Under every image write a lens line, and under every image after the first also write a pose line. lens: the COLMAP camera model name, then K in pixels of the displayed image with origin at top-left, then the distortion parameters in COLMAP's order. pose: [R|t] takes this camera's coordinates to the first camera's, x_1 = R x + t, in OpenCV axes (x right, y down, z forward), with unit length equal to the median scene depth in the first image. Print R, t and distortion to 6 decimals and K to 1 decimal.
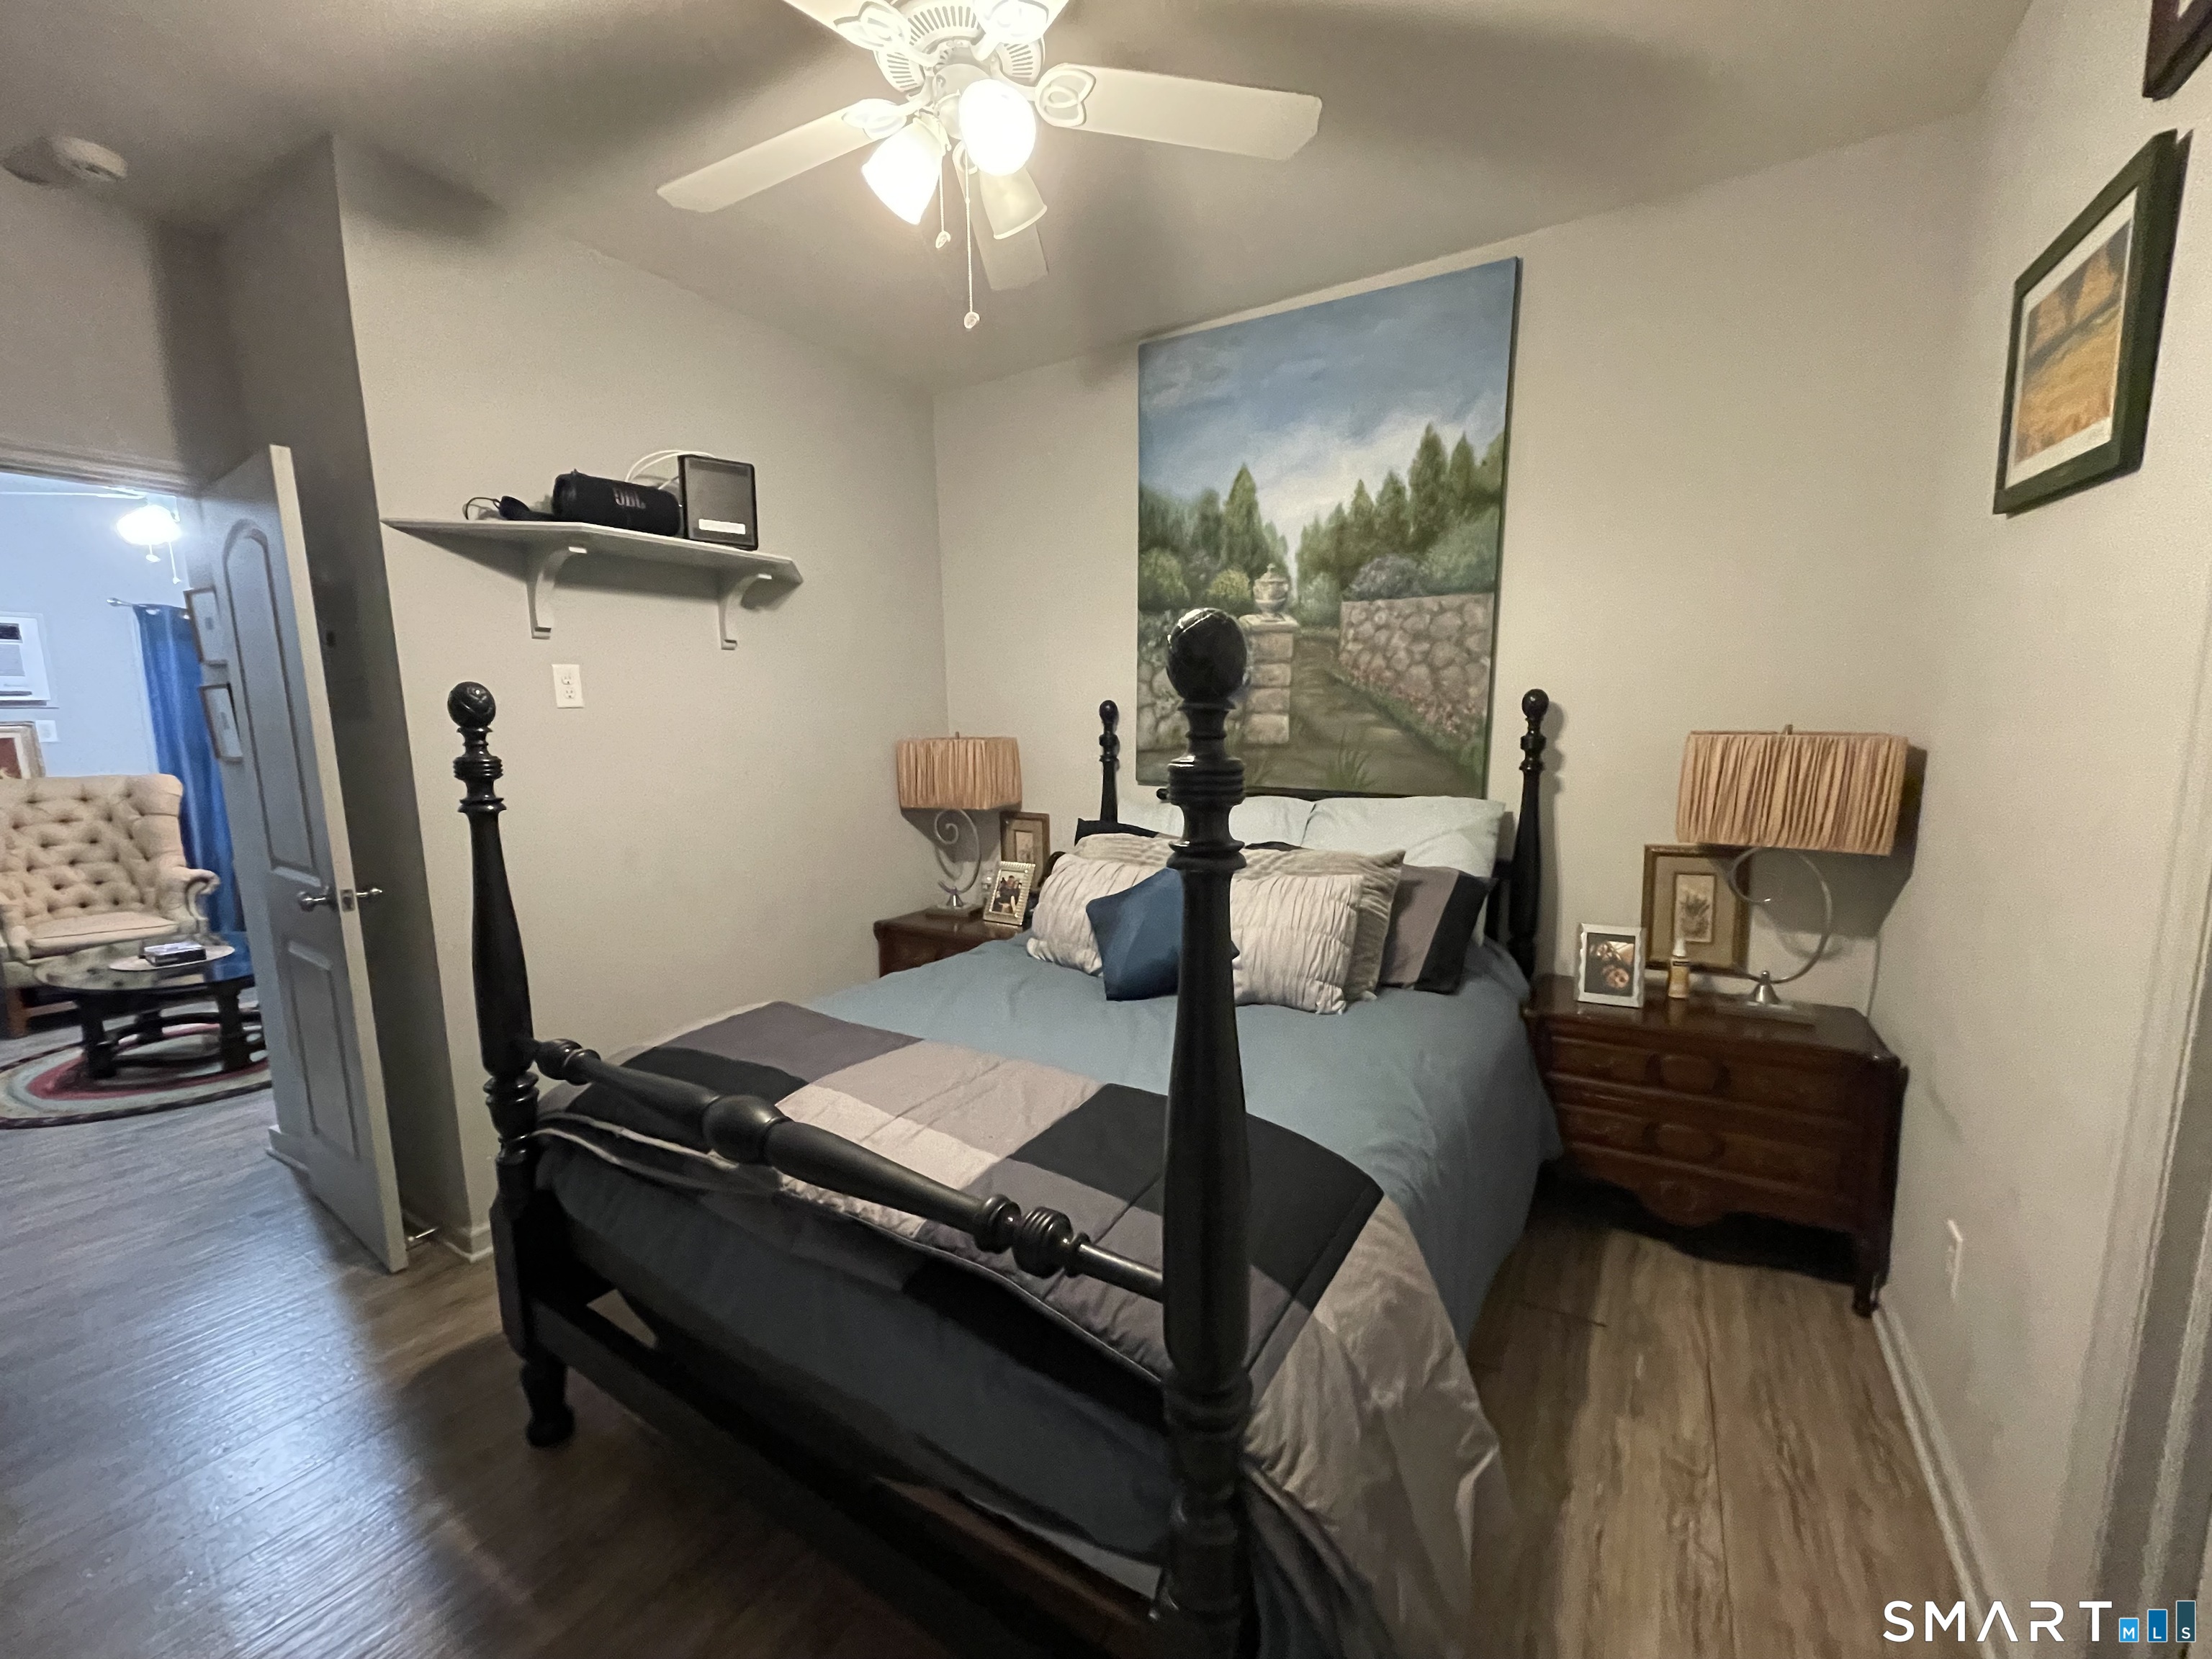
lens RADIAL K [[880.9, 0, 1094.9], [0, 880.9, 845.0], [0, 0, 1]] dist [-0.012356, 0.000103]
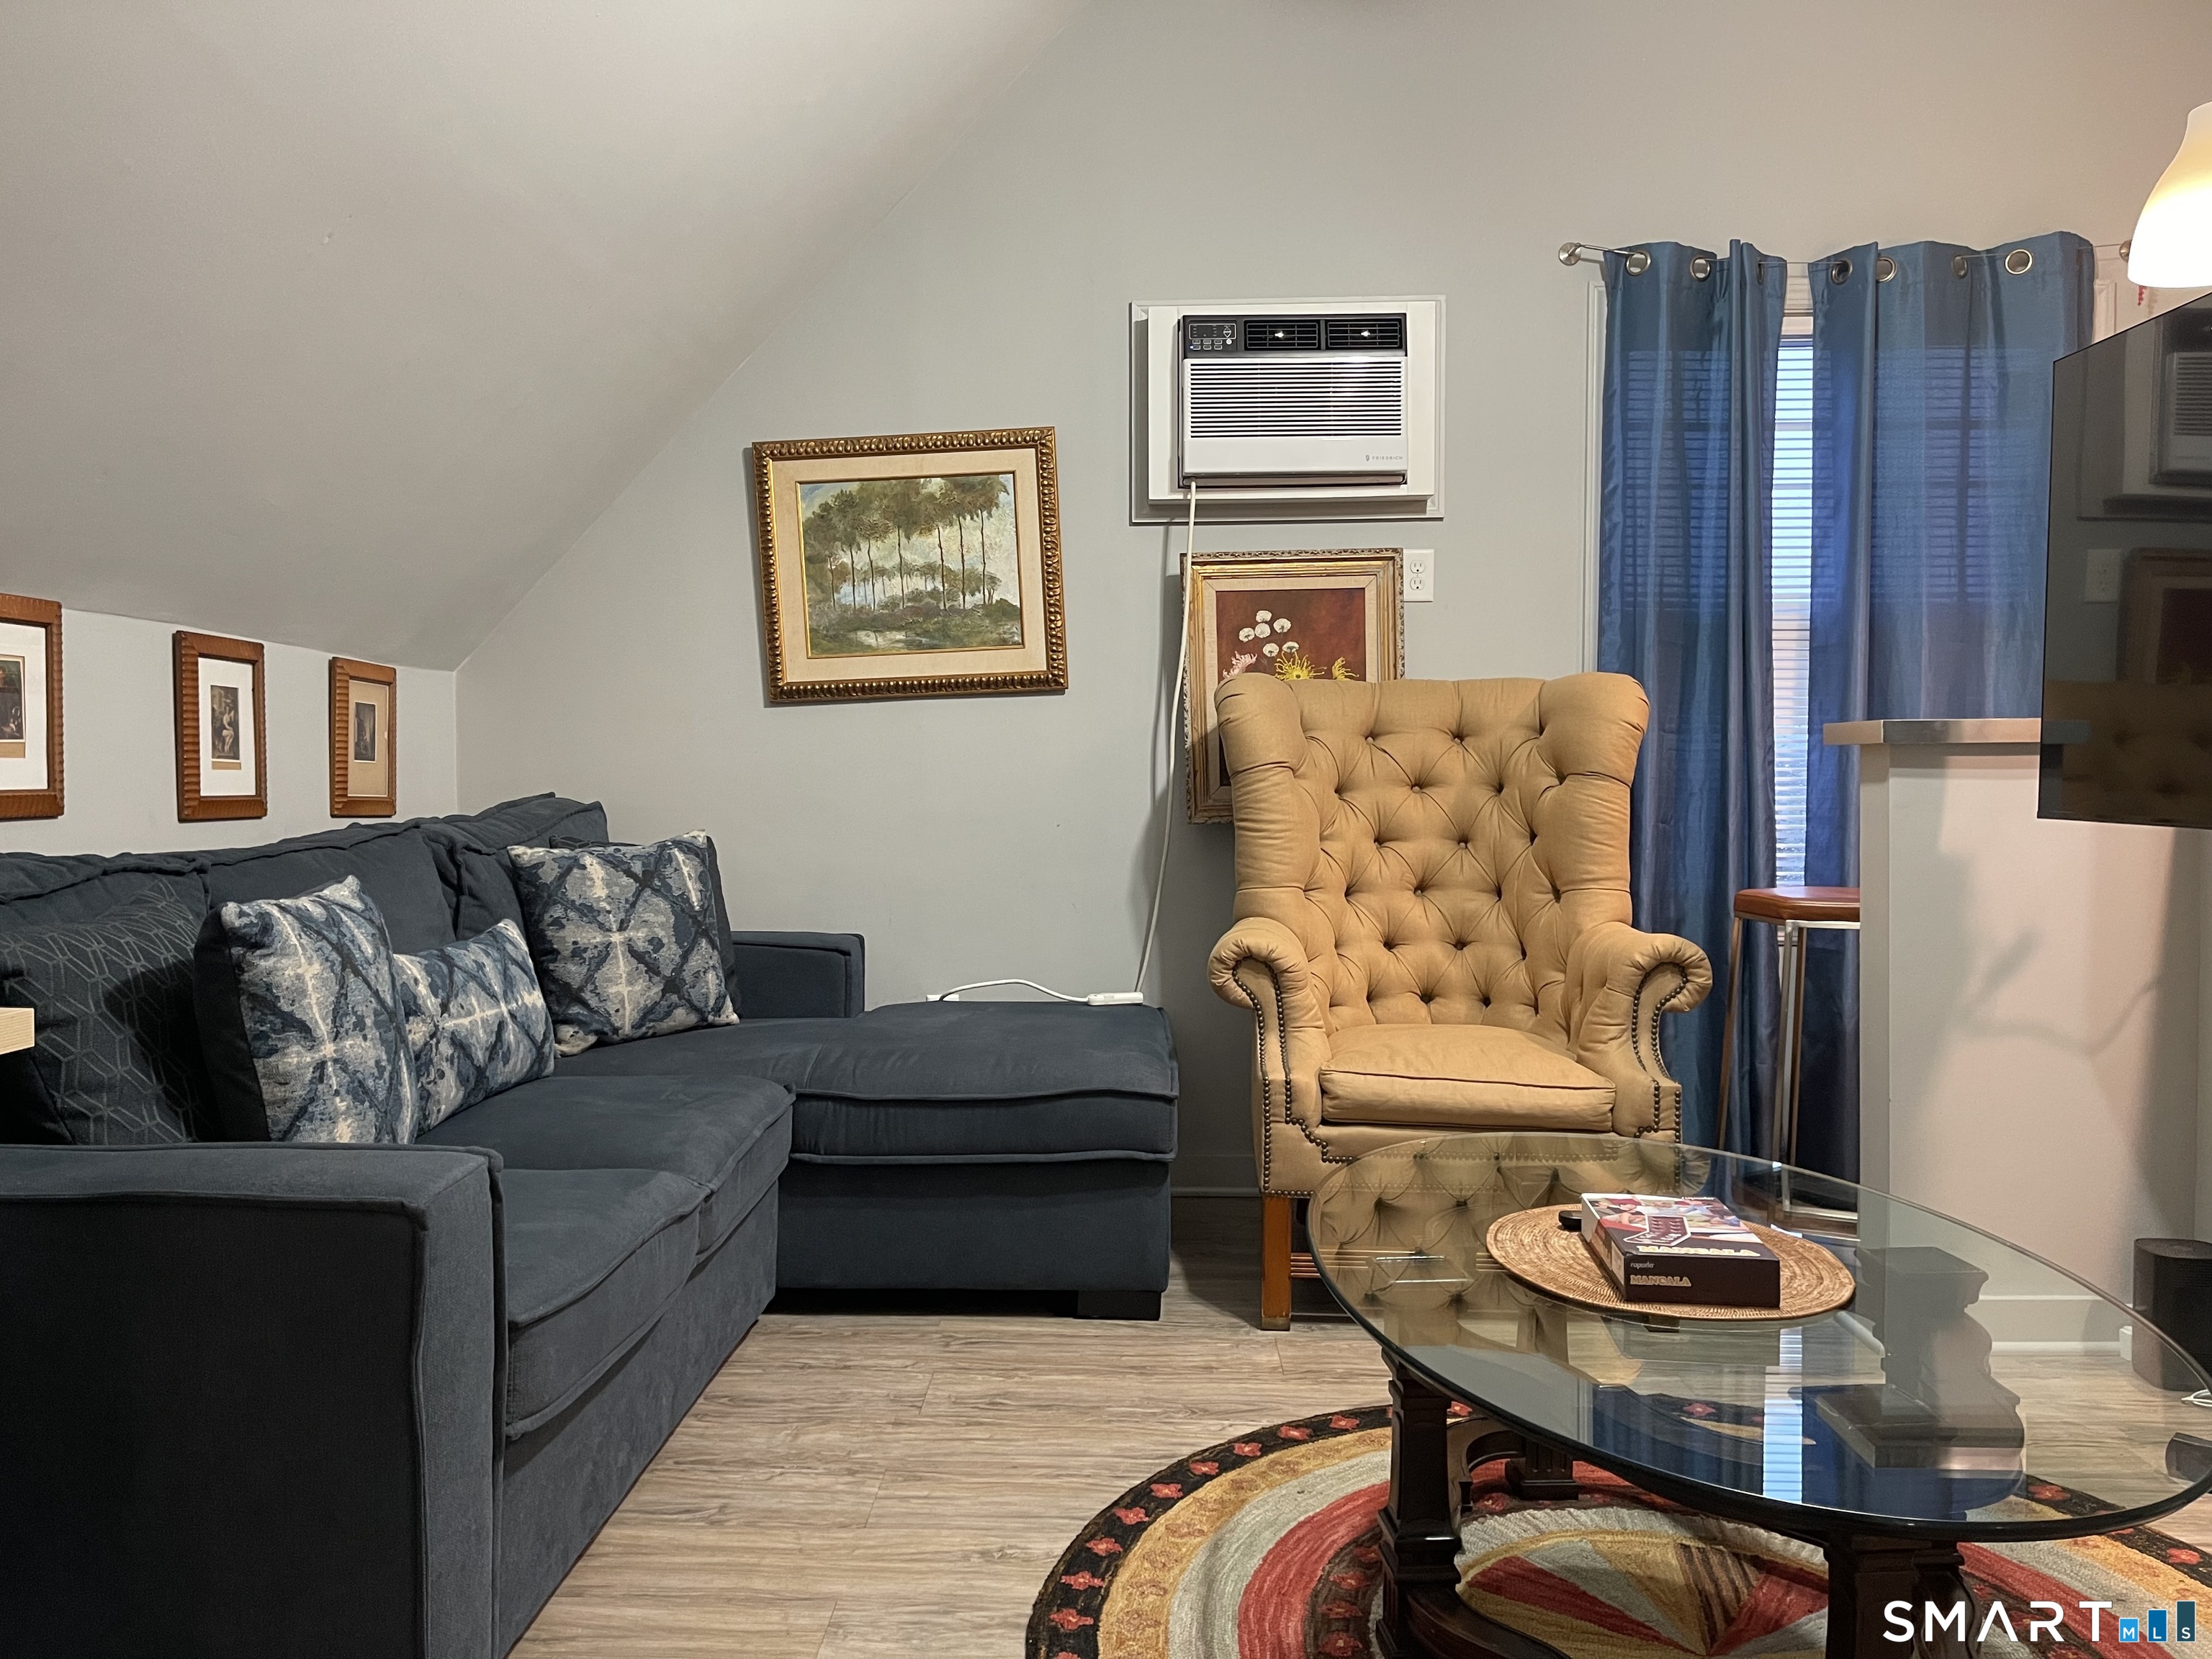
lens RADIAL K [[1649.2, 0, 1106.0], [0, 1649.2, 829.5], [0, 0, 1]] dist [0.016505, -0.004348]
pose [[0.496517, 0.042676, -0.866977, -0.582975], [-0.123422, 0.992114, -0.021848, 0.028550], [0.859208, 0.117852, 0.497869, 0.483348]]
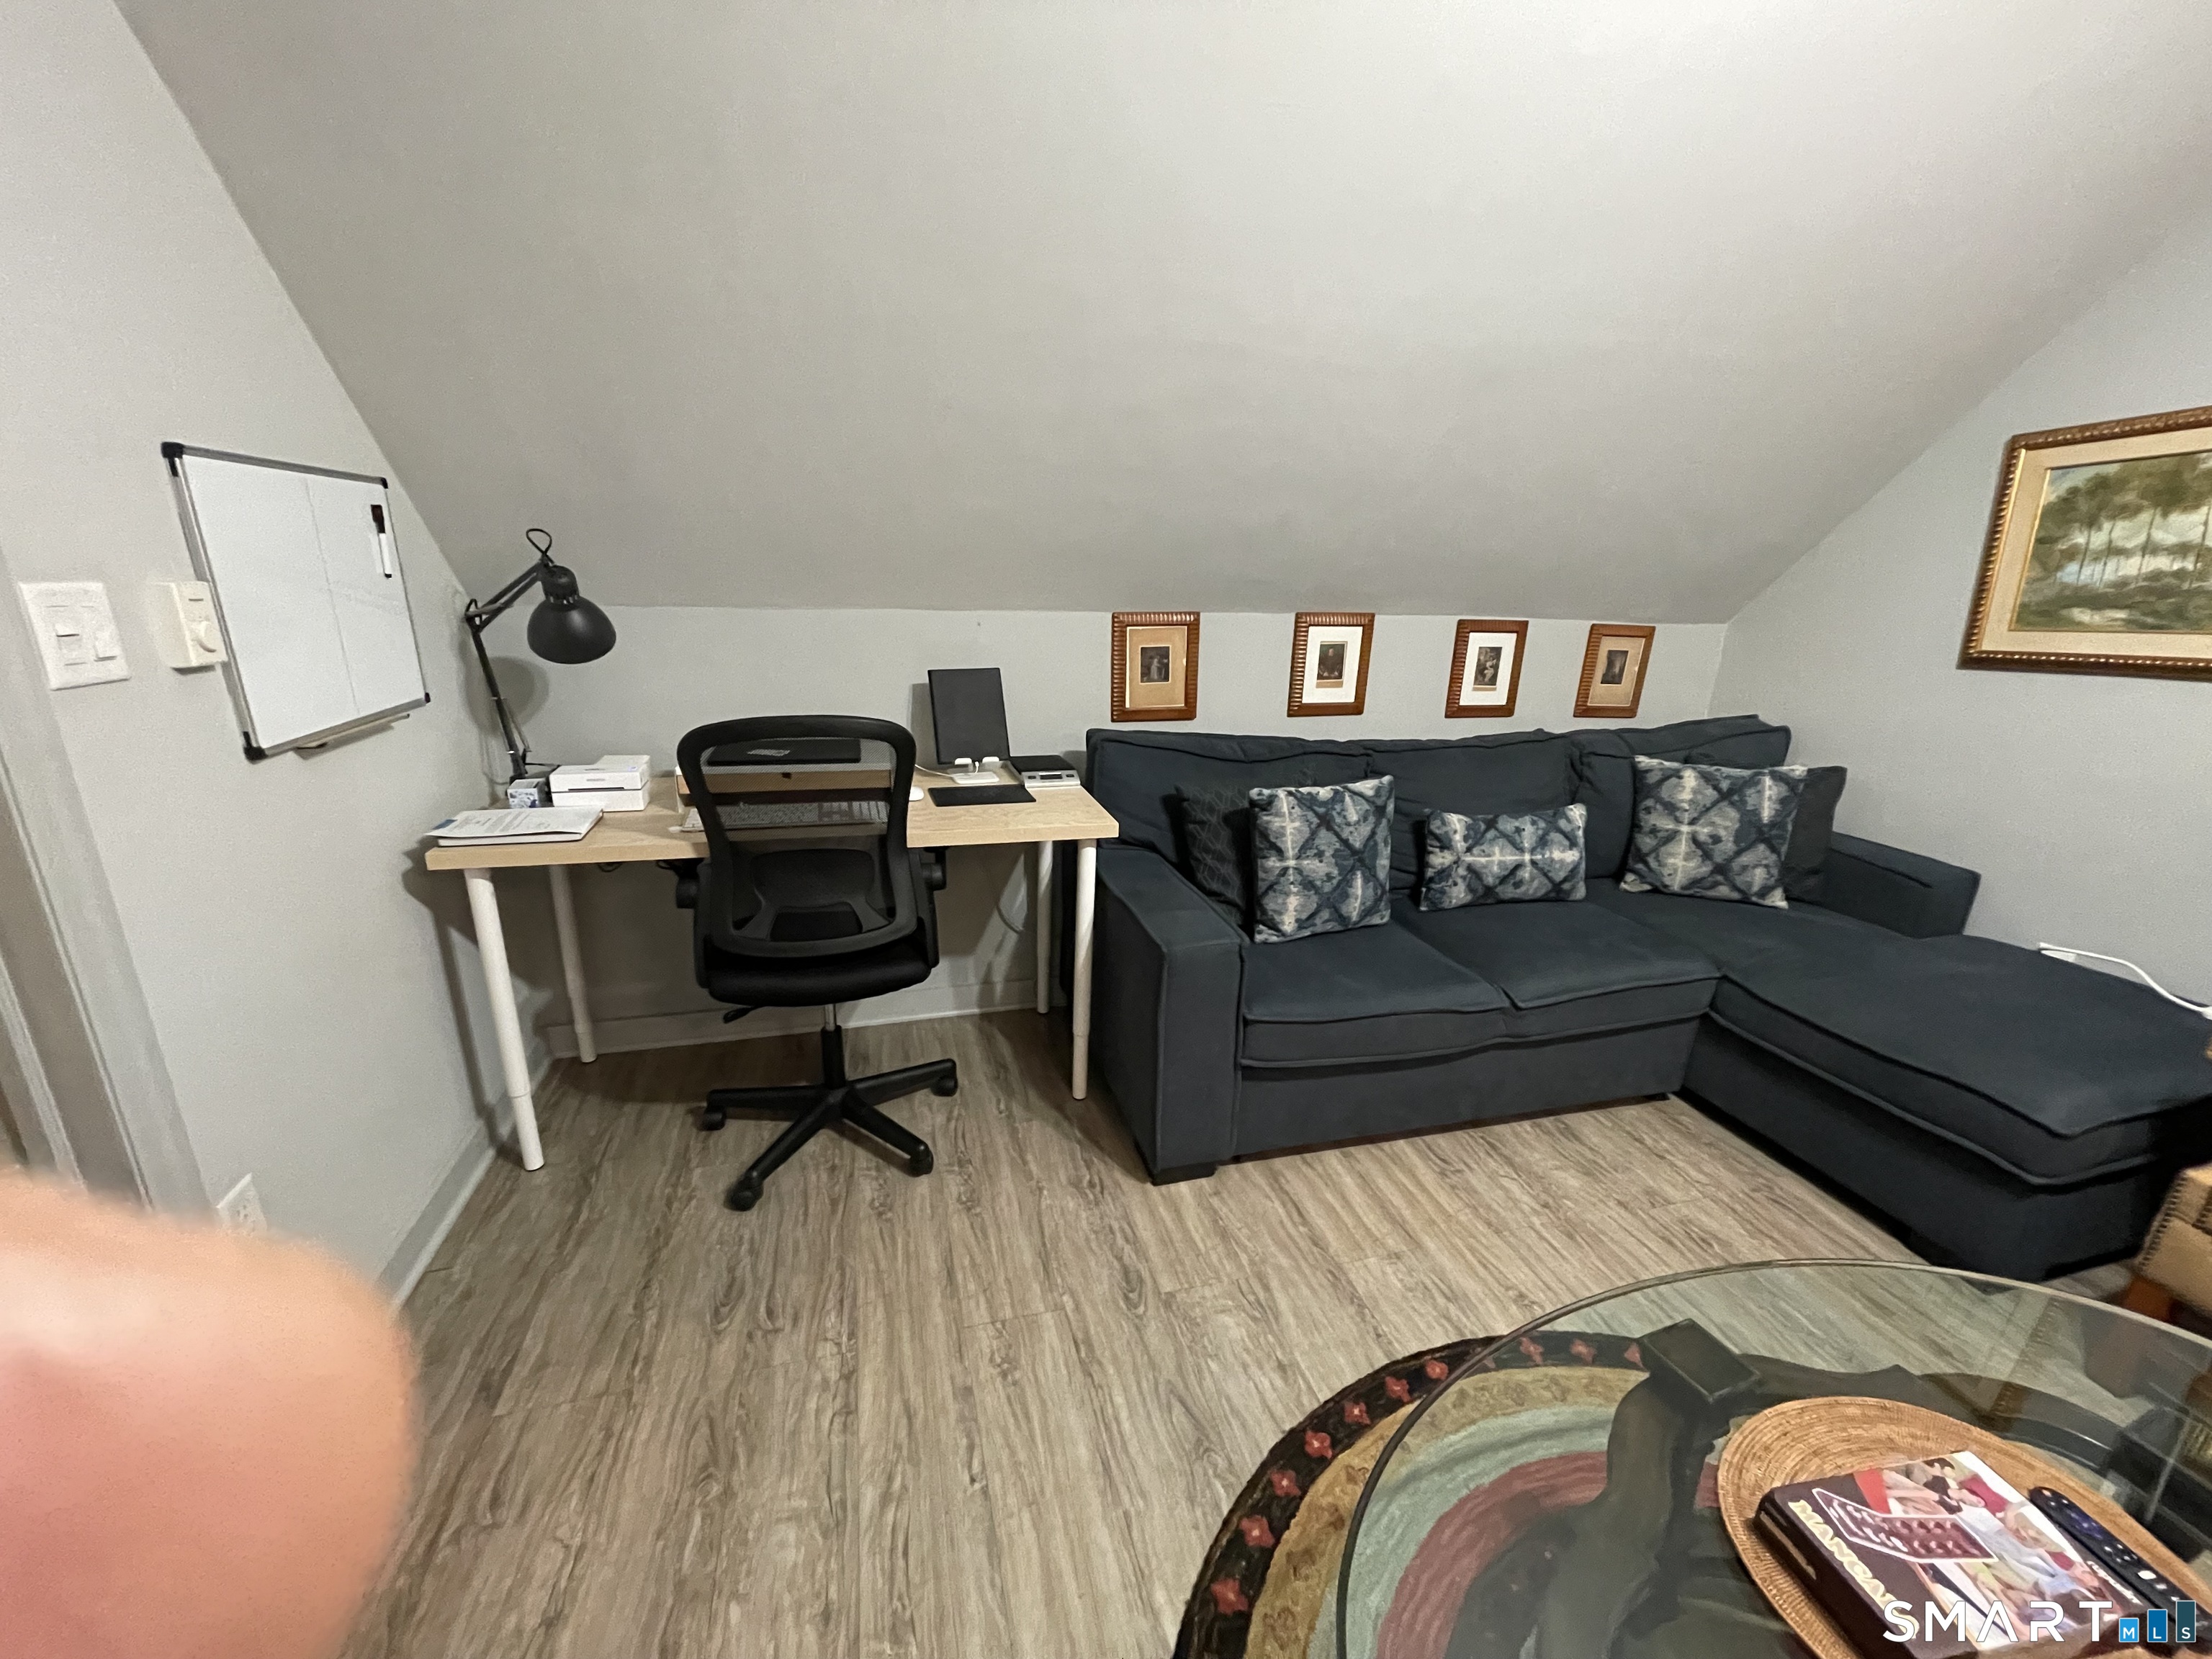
lens RADIAL K [[880.9, 0, 1094.9], [0, 880.9, 845.0], [0, 0, 1]] dist [-0.012356, 0.000103]
pose [[-0.692500, 0.205139, -0.691637, -0.640232], [-0.113280, 0.915906, 0.385078, -0.078278], [0.712469, 0.345015, -0.611026, 0.734905]]
